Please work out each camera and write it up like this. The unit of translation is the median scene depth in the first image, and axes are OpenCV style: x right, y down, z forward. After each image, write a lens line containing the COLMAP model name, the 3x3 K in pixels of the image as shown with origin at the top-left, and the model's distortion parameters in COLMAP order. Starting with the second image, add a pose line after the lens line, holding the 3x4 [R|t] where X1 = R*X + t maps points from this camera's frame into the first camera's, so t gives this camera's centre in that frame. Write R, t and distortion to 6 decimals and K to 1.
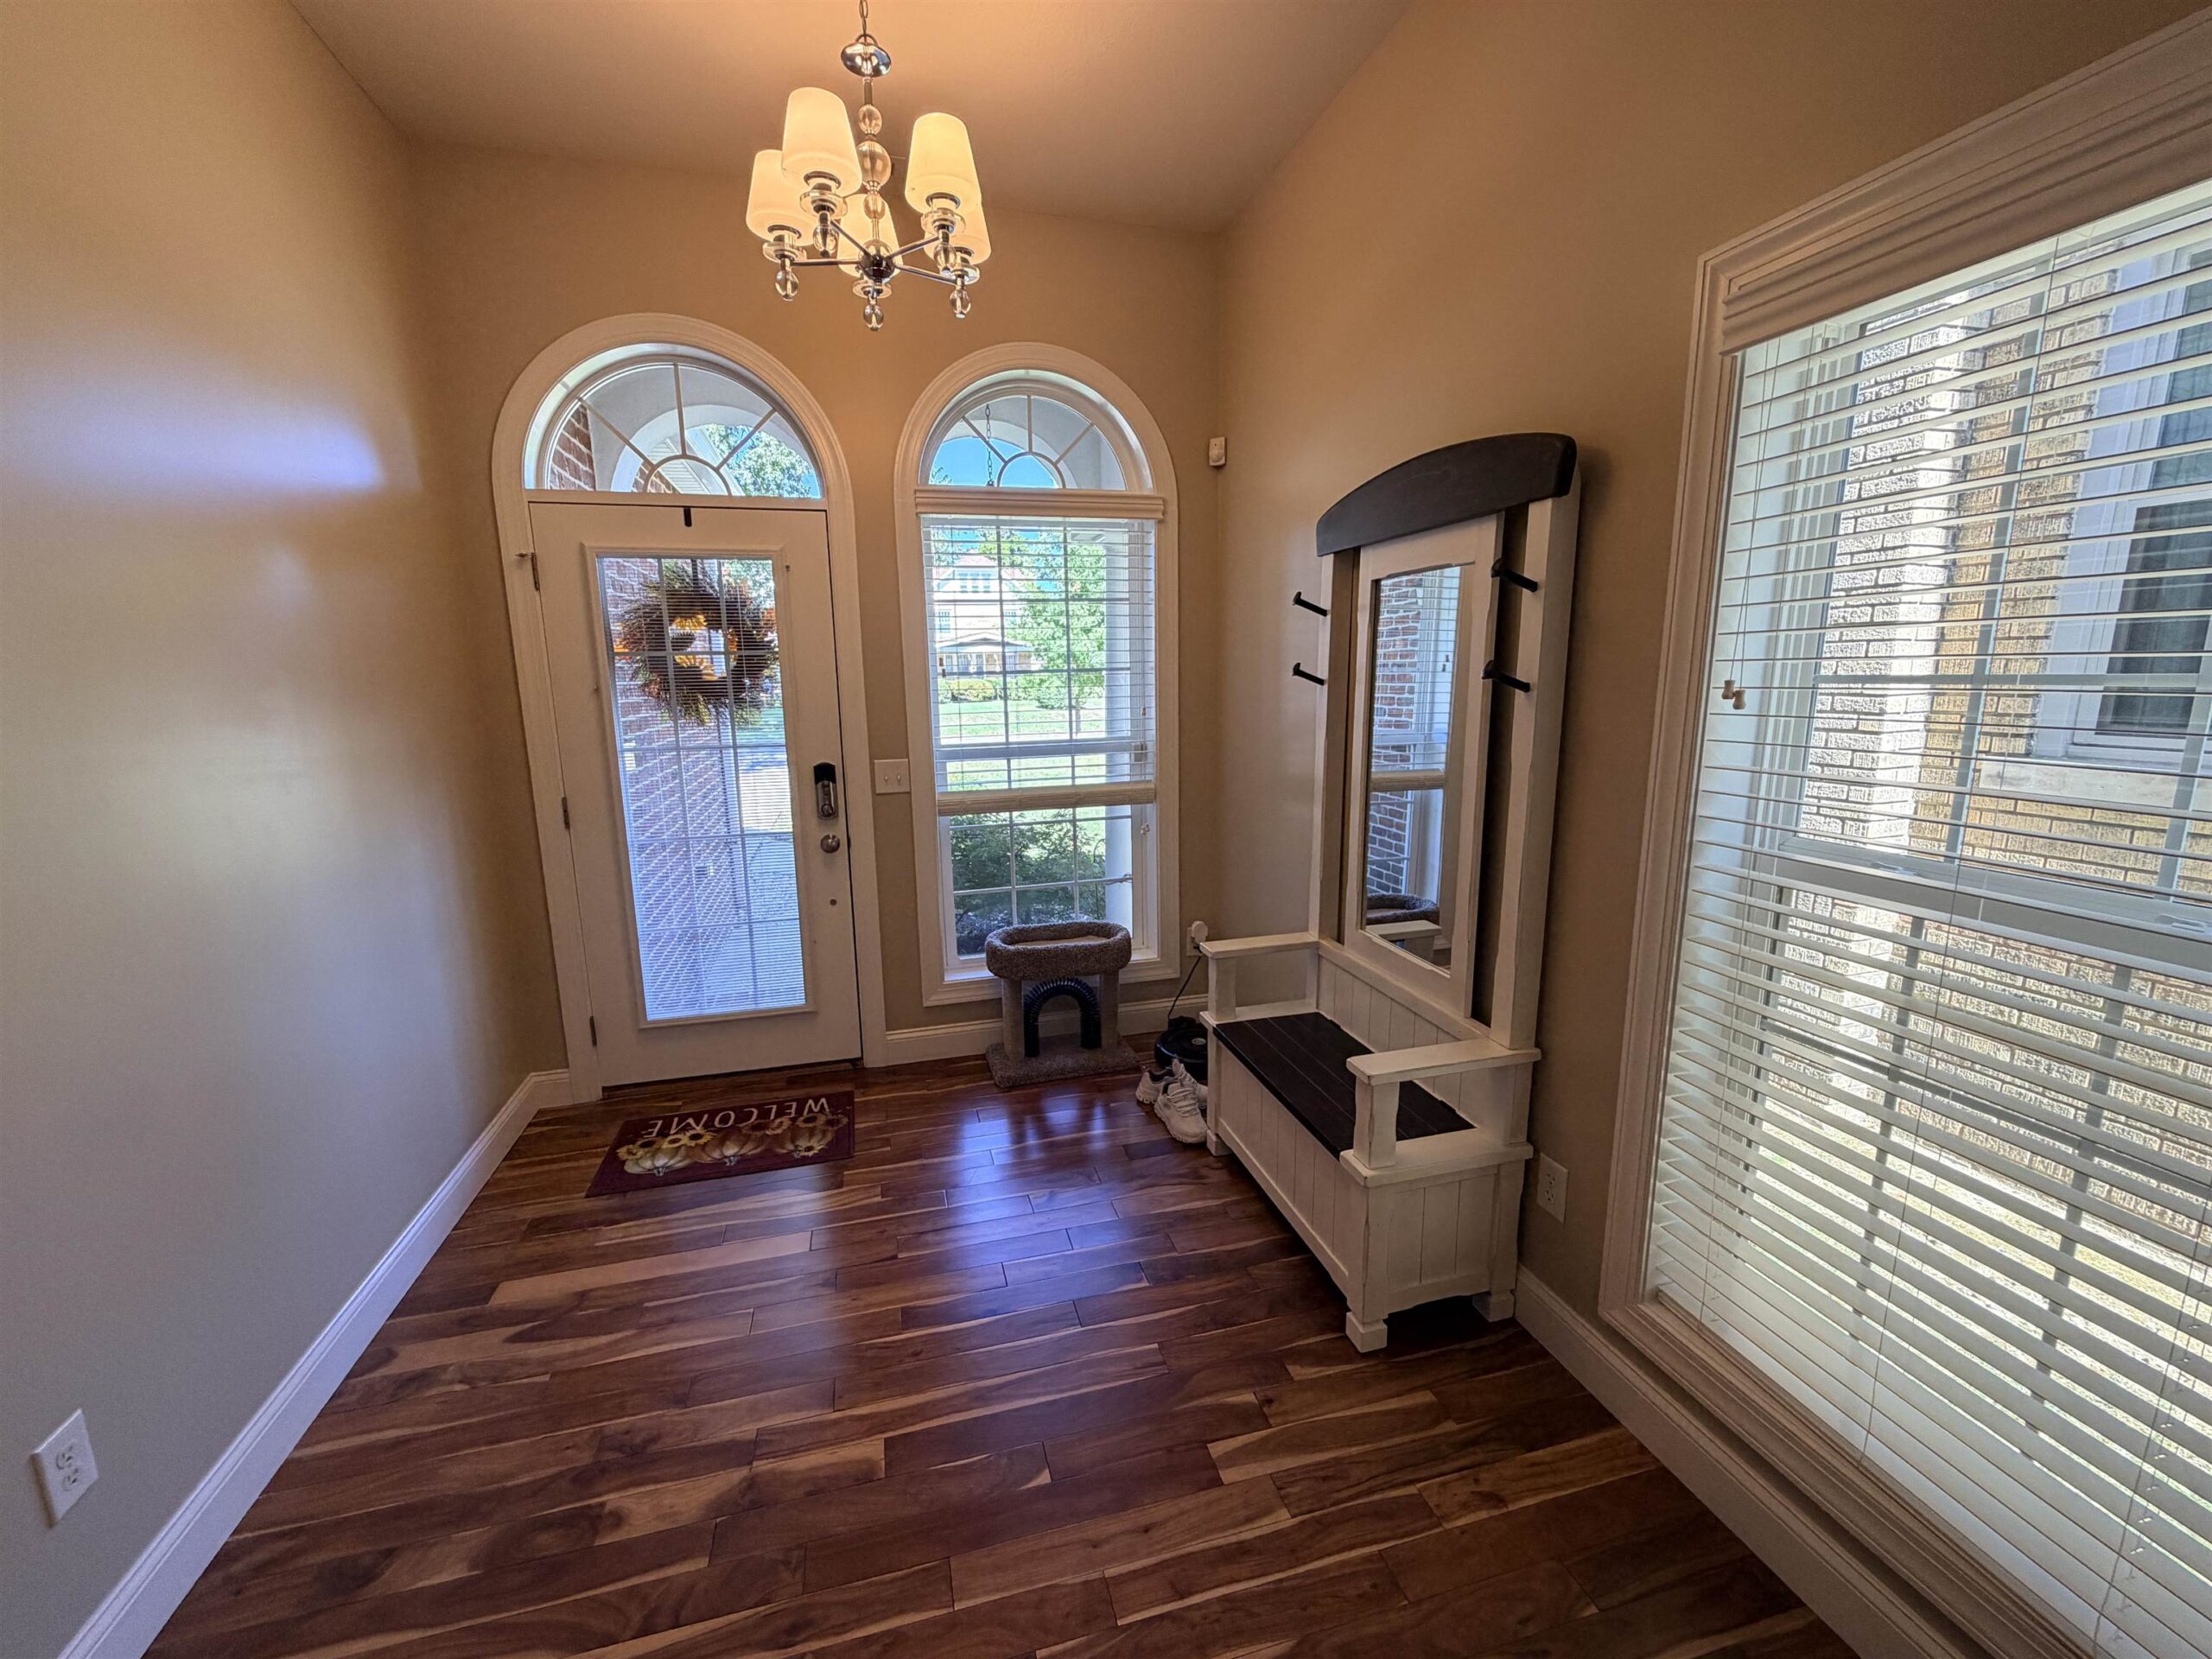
lens RADIAL K [[882.9, 0, 1096.5], [0, 882.9, 837.6], [0, 0, 1]] dist [-0.000715, -0.000424]
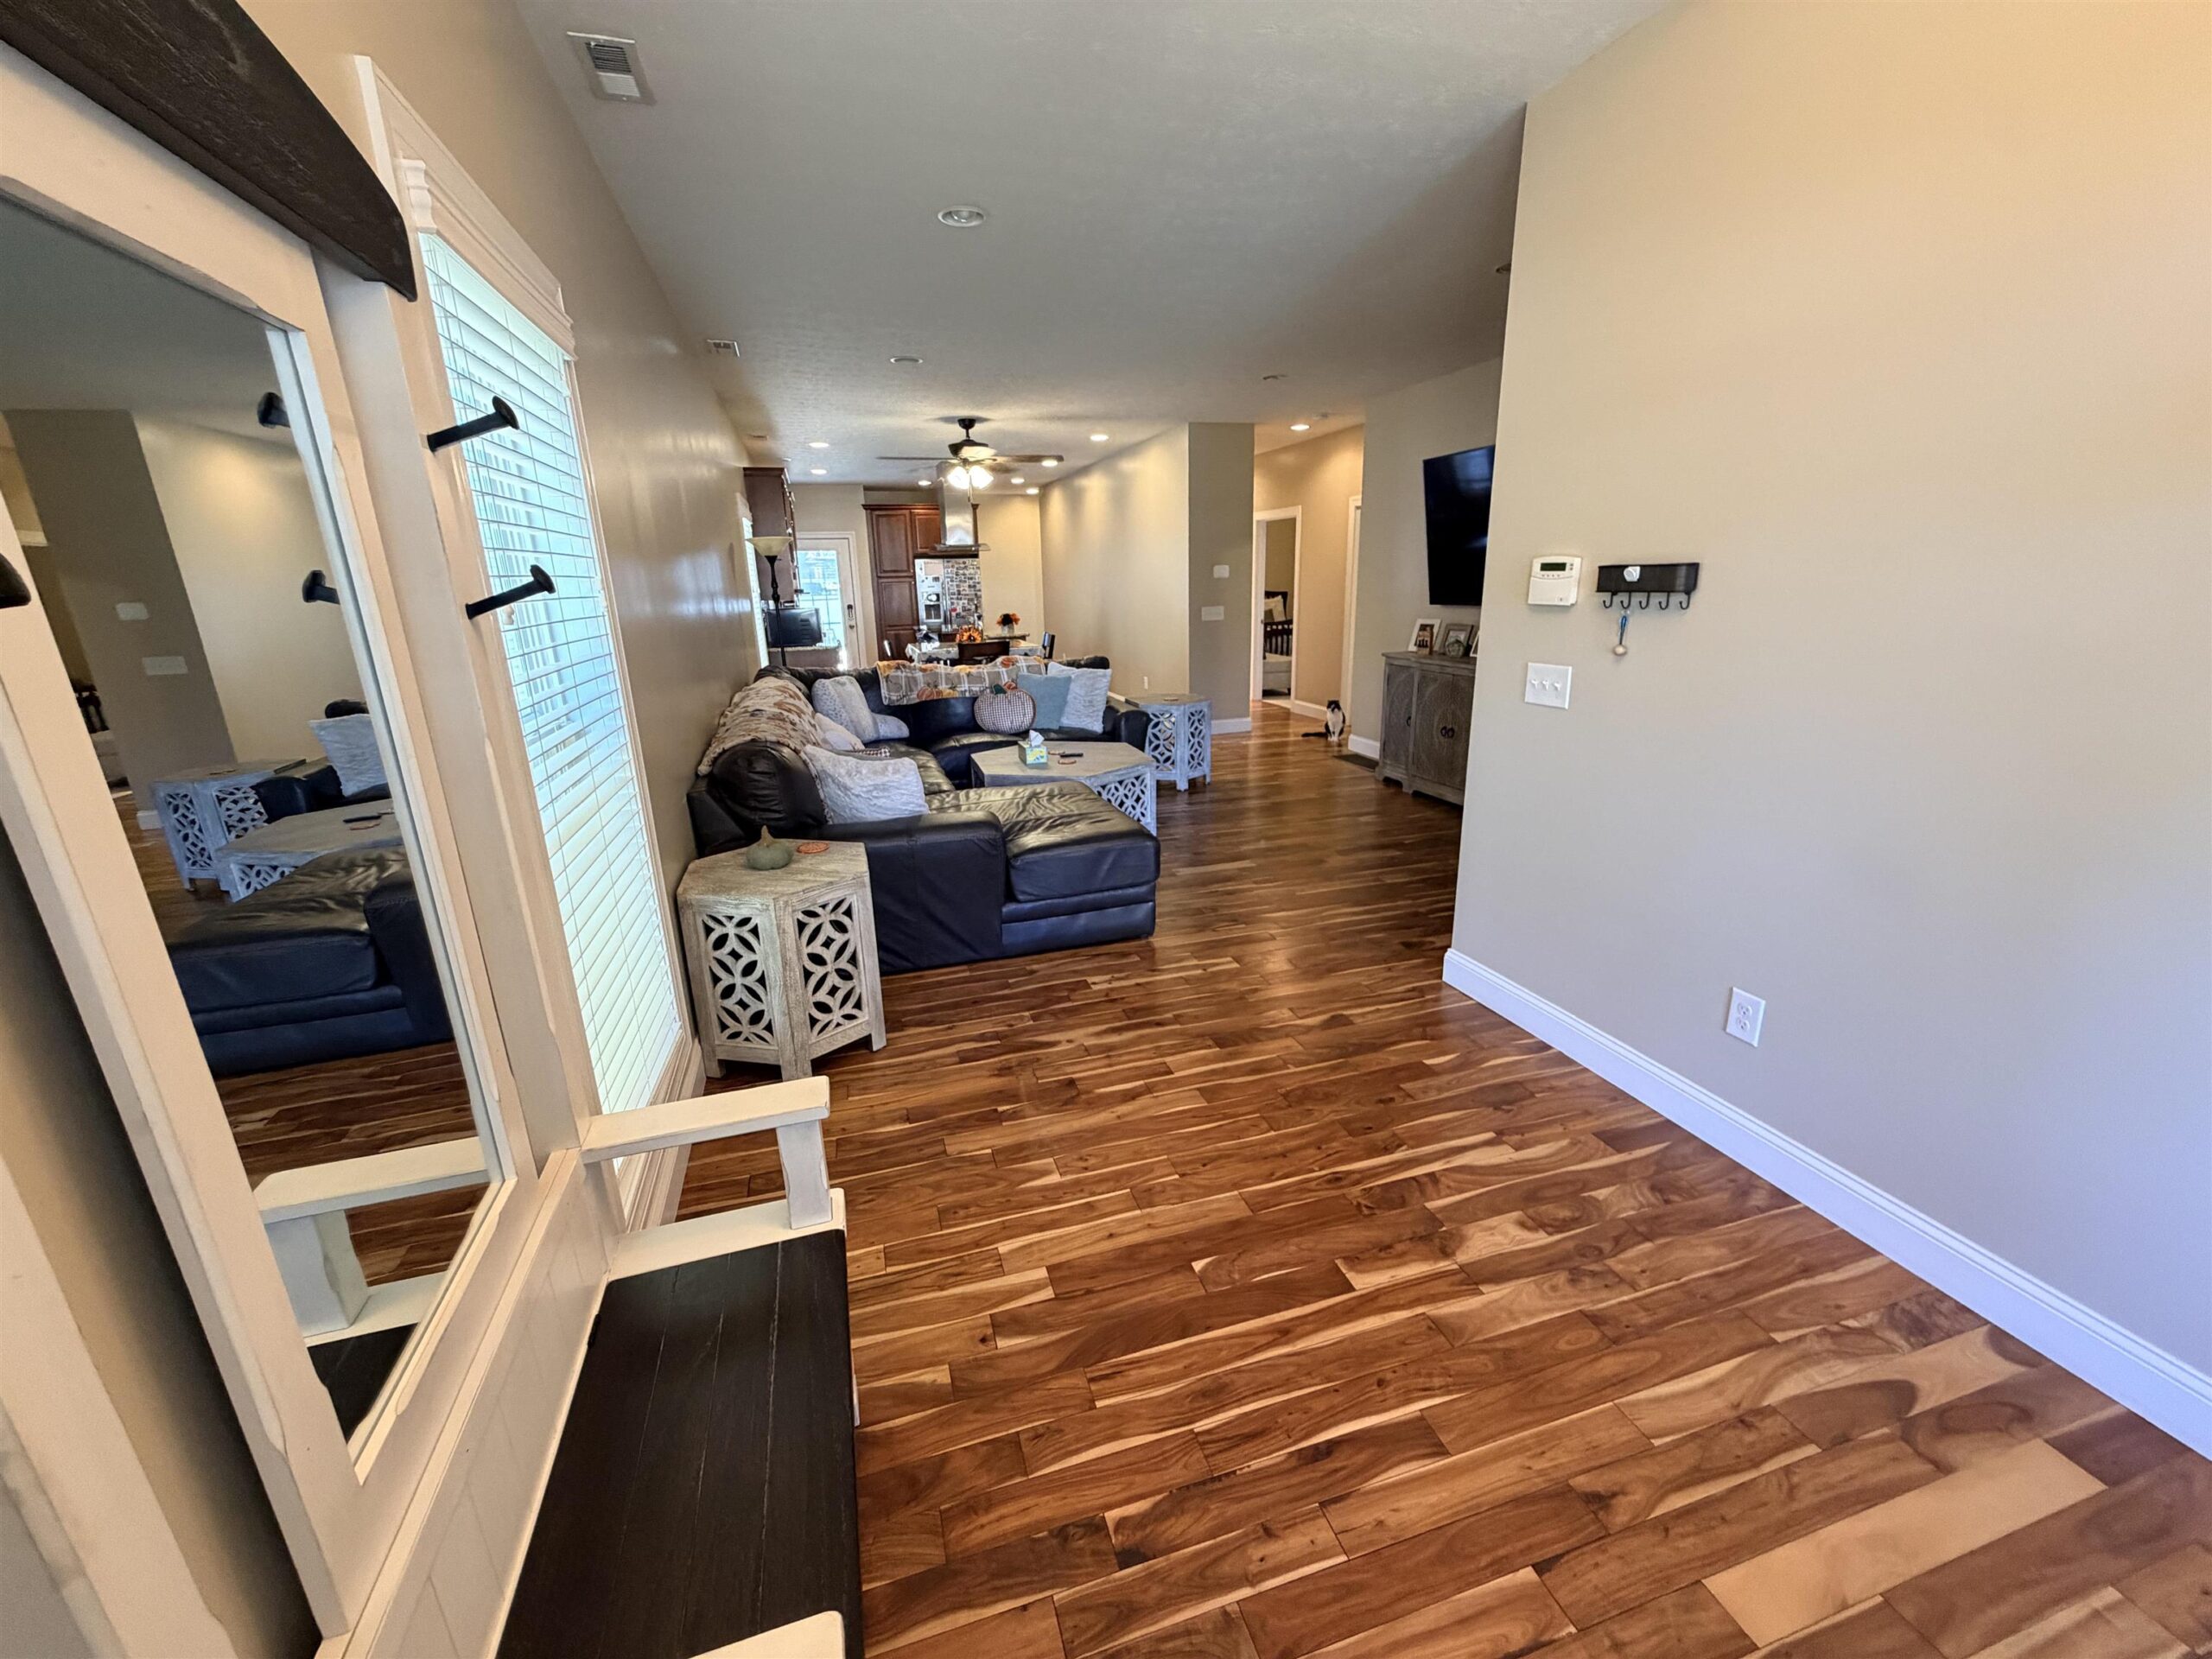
lens RADIAL K [[882.9, 0, 1104.9], [0, 882.9, 828.4], [0, 0, 1]] dist [-0.000715, -0.000424]
pose [[-0.998238, 0.052929, -0.026808, 0.037376], [0.035500, 0.894872, 0.444910, -0.181809], [0.047538, 0.443174, -0.895174, 1.020780]]
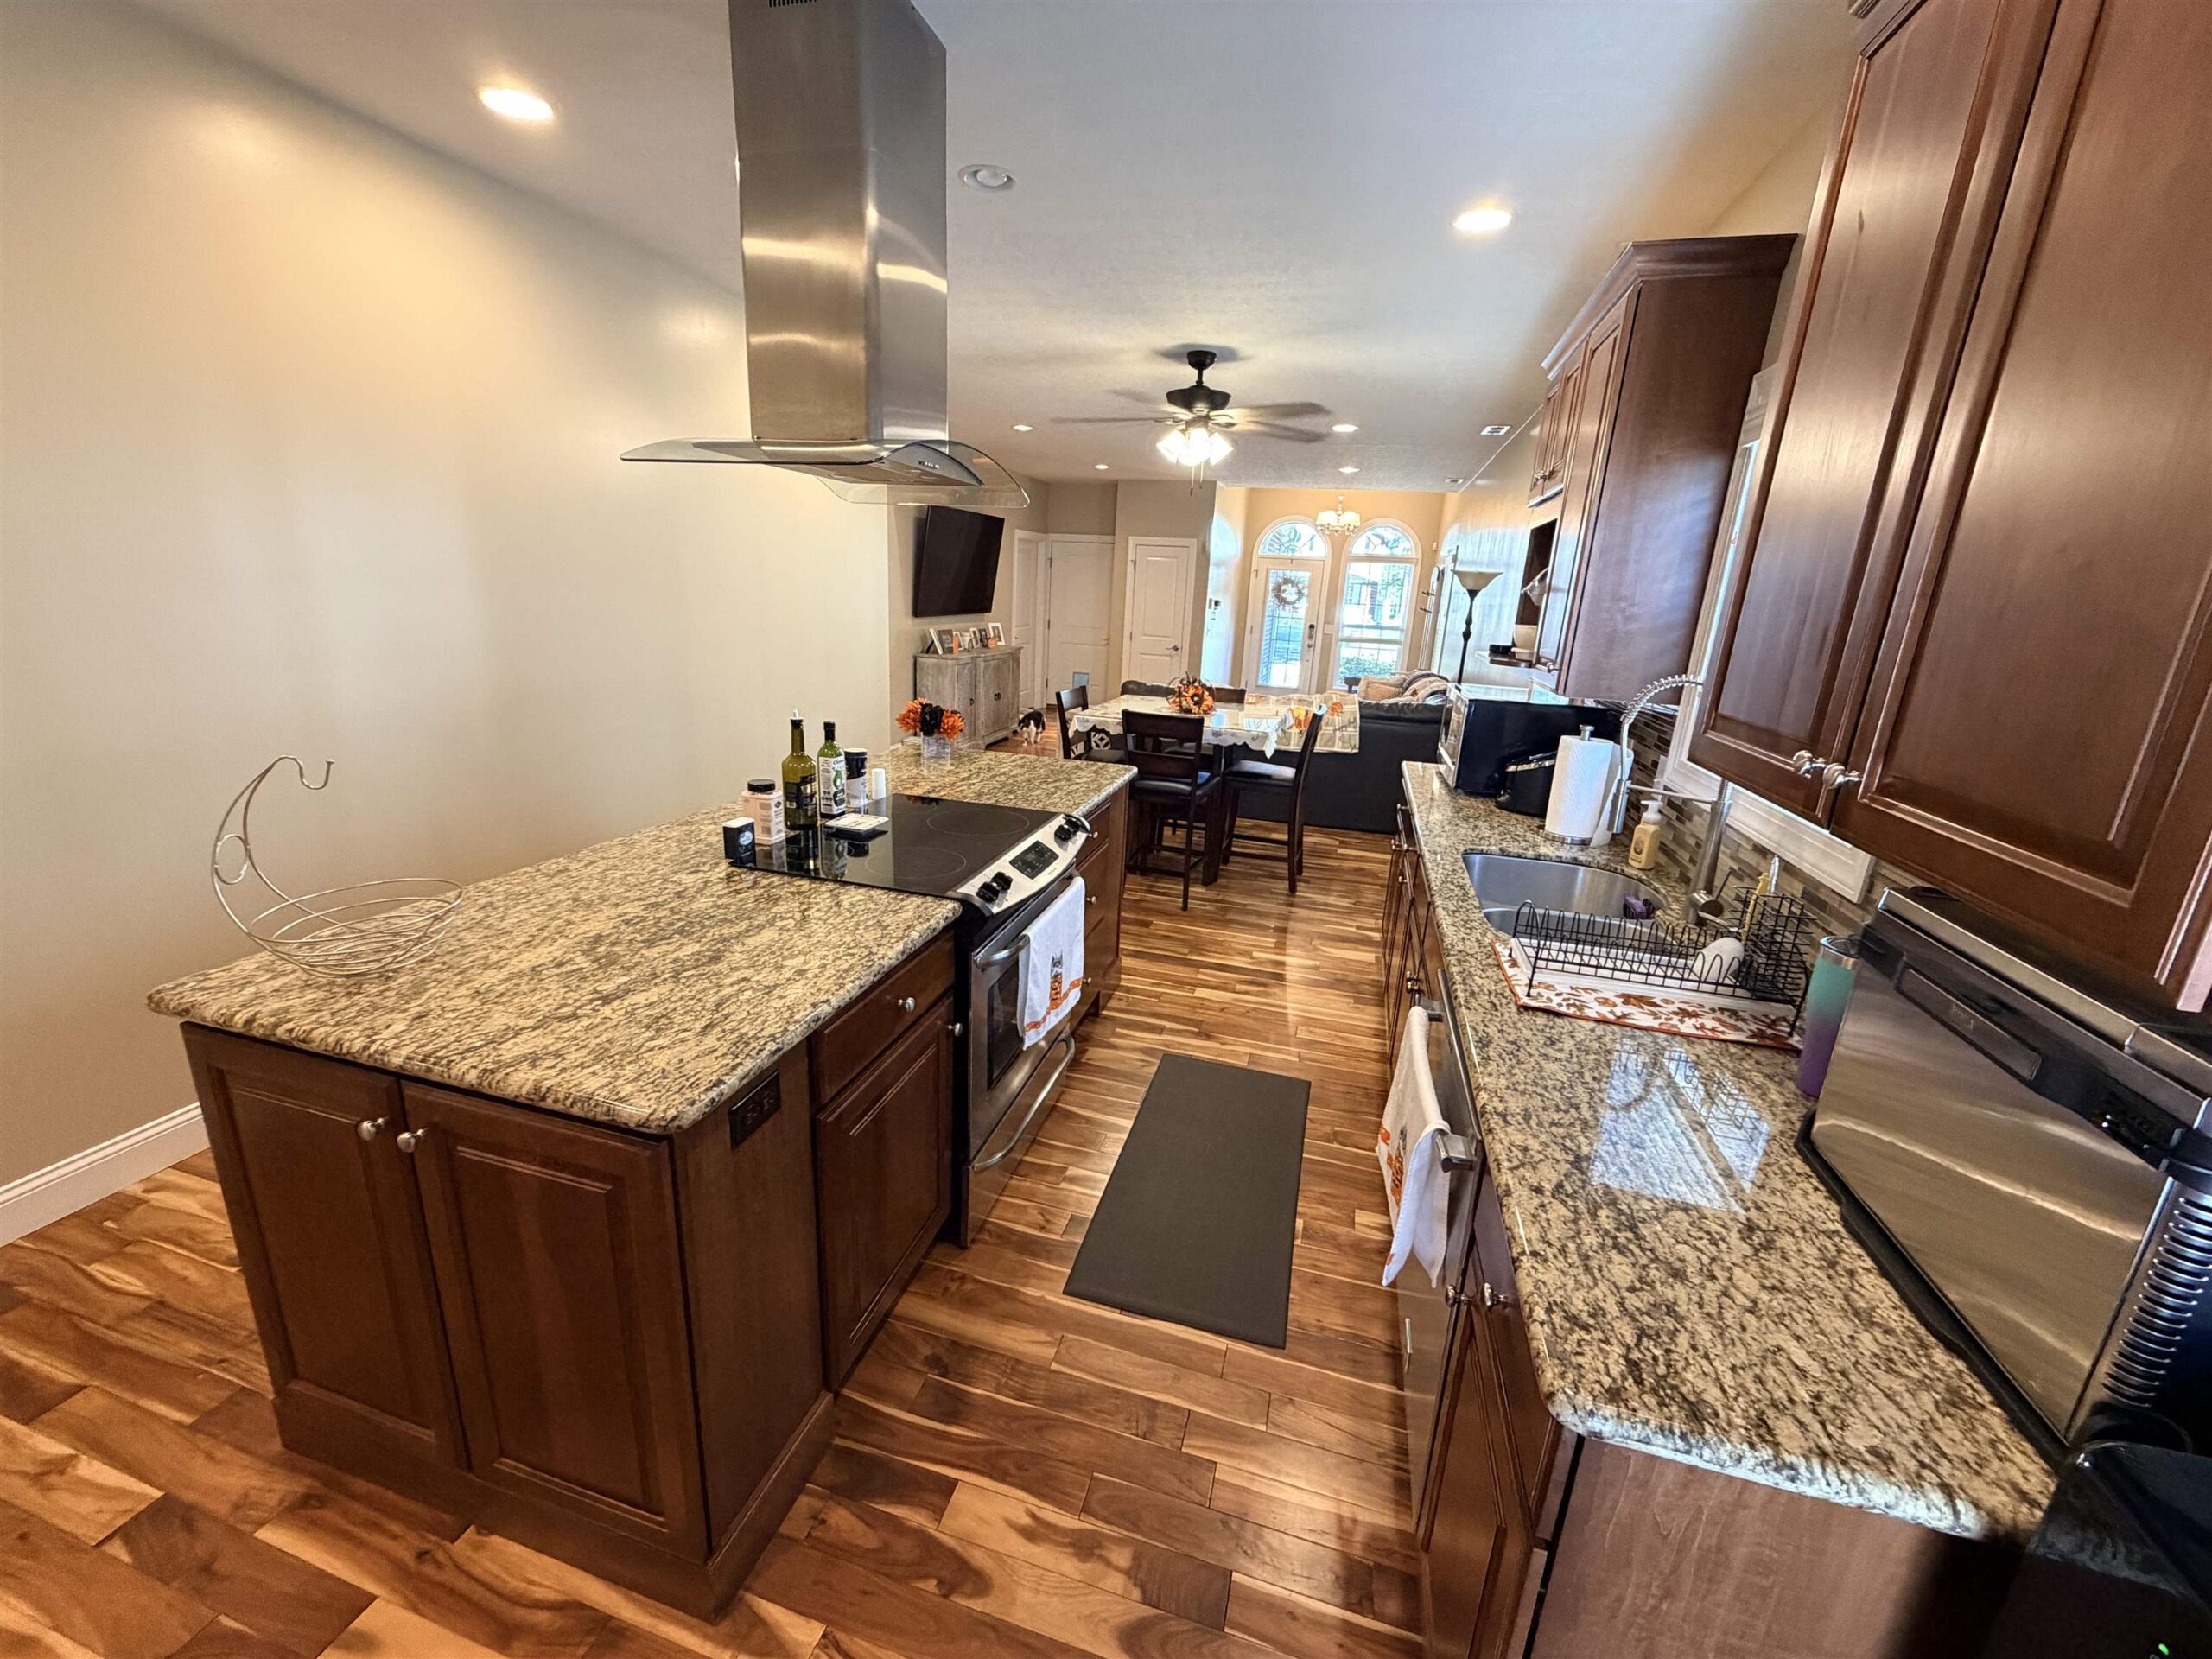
lens RADIAL K [[882.9, 0, 1098.1], [0, 882.9, 830.8], [0, 0, 1]] dist [-0.000715, -0.000424]
pose [[0.852198, 0.197789, -0.484395, 1.059169], [-0.158336, 0.979876, 0.121544, 0.539760], [0.498687, -0.026882, 0.866365, -3.189777]]
